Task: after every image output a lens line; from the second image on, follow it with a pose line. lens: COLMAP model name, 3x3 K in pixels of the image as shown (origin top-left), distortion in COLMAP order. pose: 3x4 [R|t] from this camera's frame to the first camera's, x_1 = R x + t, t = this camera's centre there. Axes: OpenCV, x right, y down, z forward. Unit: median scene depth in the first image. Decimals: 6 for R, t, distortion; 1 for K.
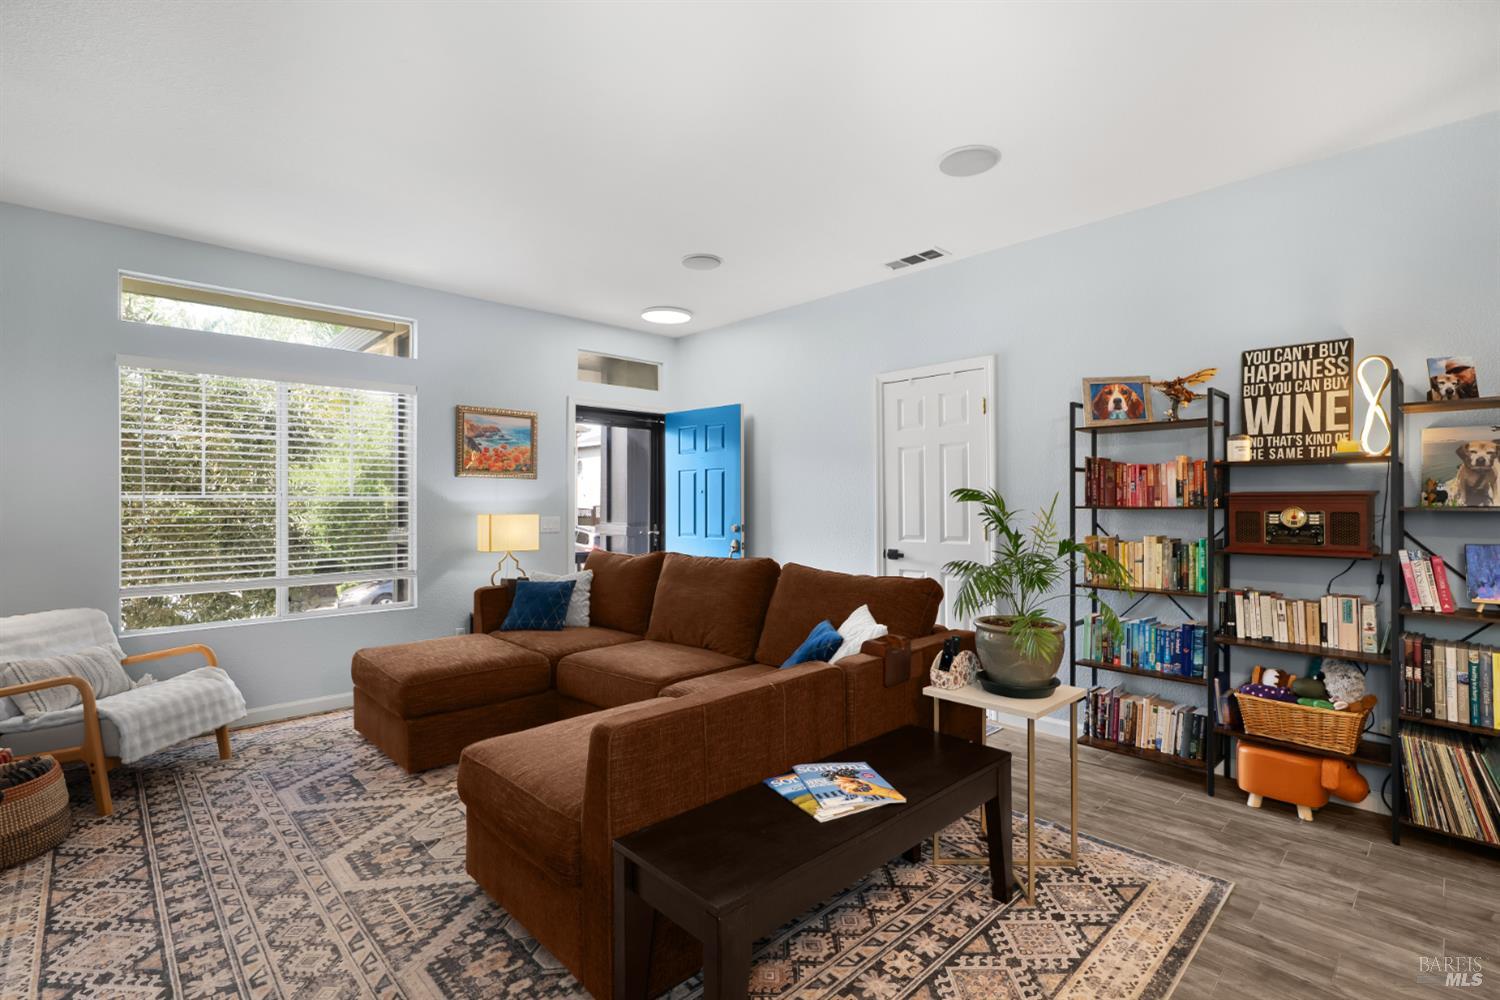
lens RADIAL K [[686.8, 0, 771.9], [0, 686.8, 499.9], [0, 0, 1]] dist [-0.005605, 0.000676]
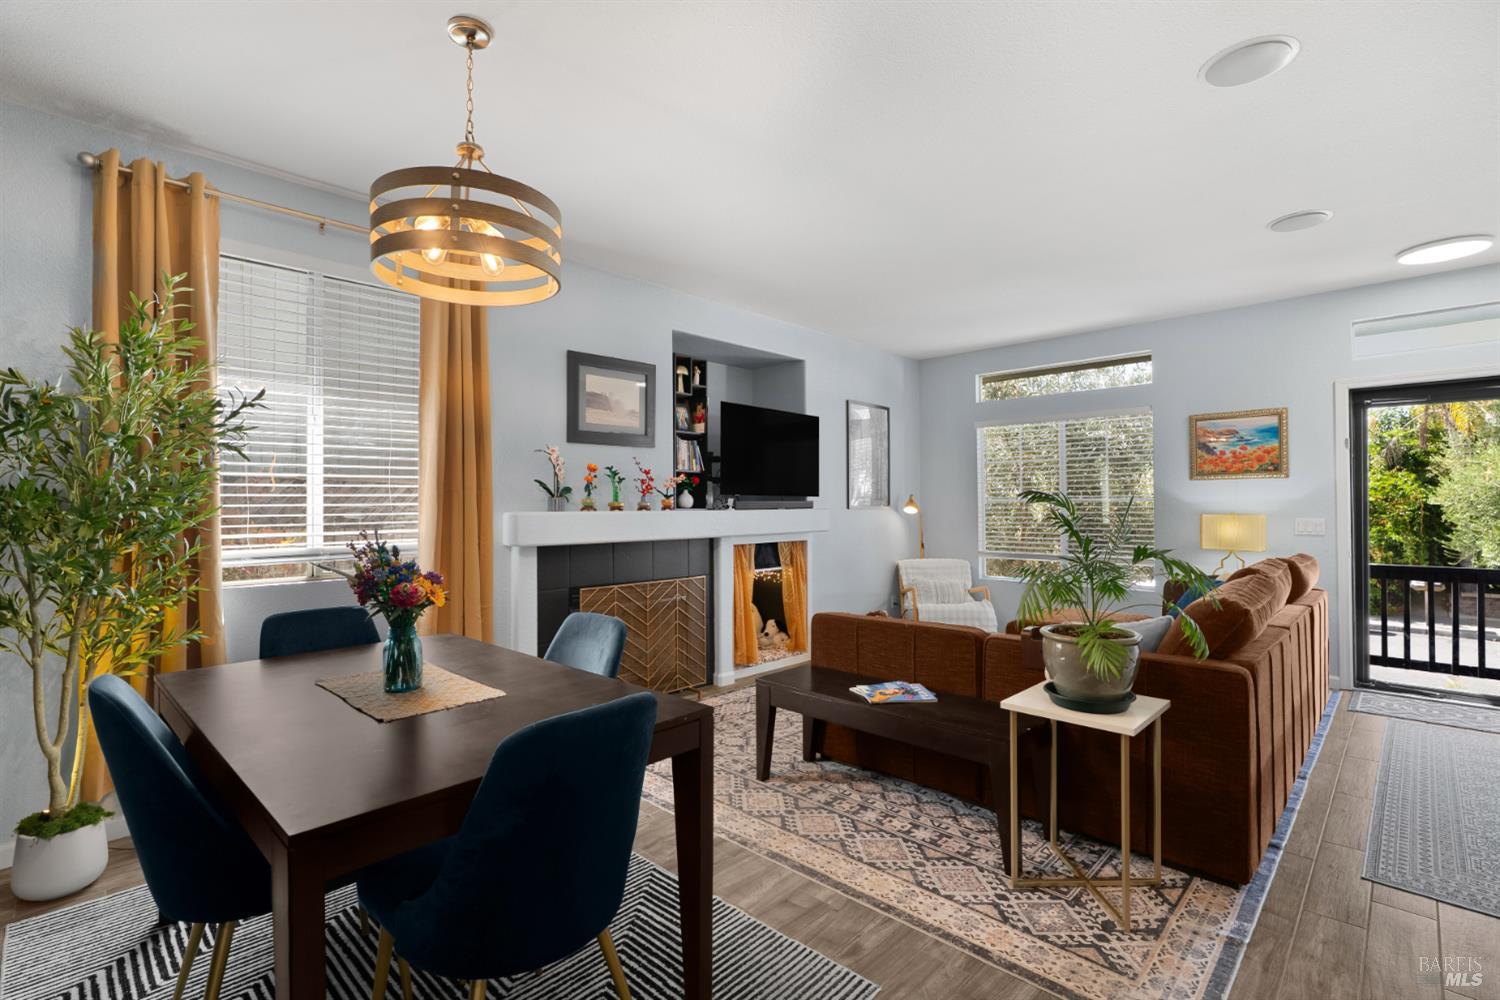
lens RADIAL K [[709.9, 0, 746.3], [0, 709.9, 495.5], [0, 0, 1]] dist [-0.007624, 0.001195]
pose [[0.019374, -0.009963, -0.999763, 1.538634], [0.007220, 0.999926, -0.009825, -0.005430], [0.999786, -0.007028, 0.019444, 0.597260]]
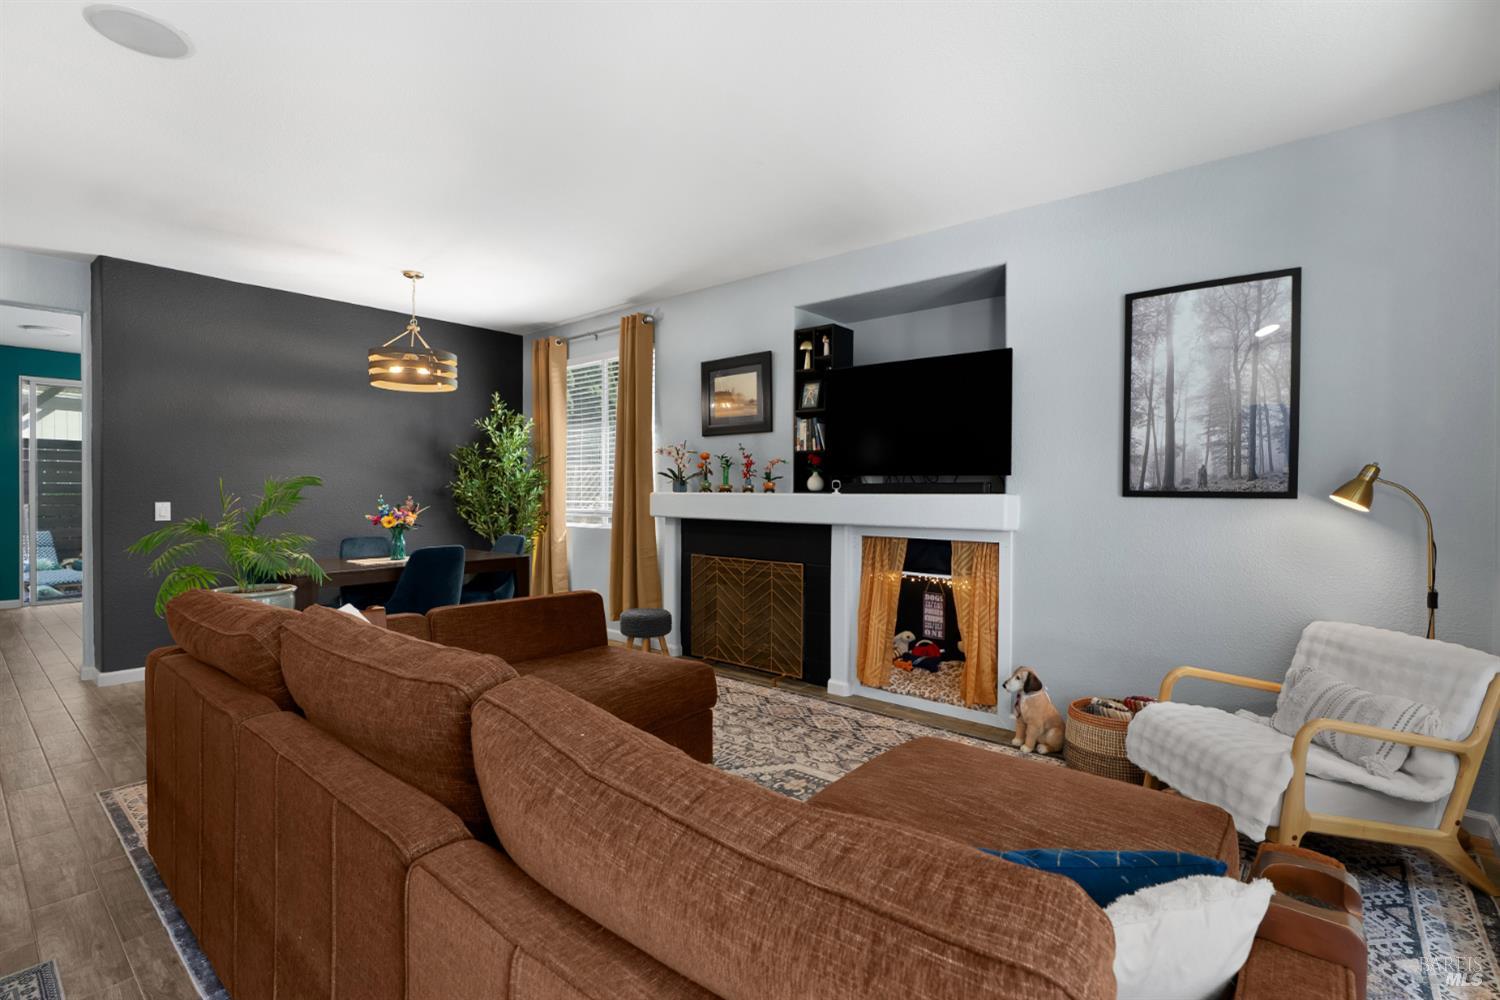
lens RADIAL K [[709.9, 0, 746.3], [0, 709.9, 495.5], [0, 0, 1]] dist [-0.007624, 0.001195]
pose [[-0.997891, 0.005003, -0.064712, -0.465697], [0.004341, 0.999937, 0.010360, 0.002129], [0.064760, 0.010057, -0.997850, 2.643834]]
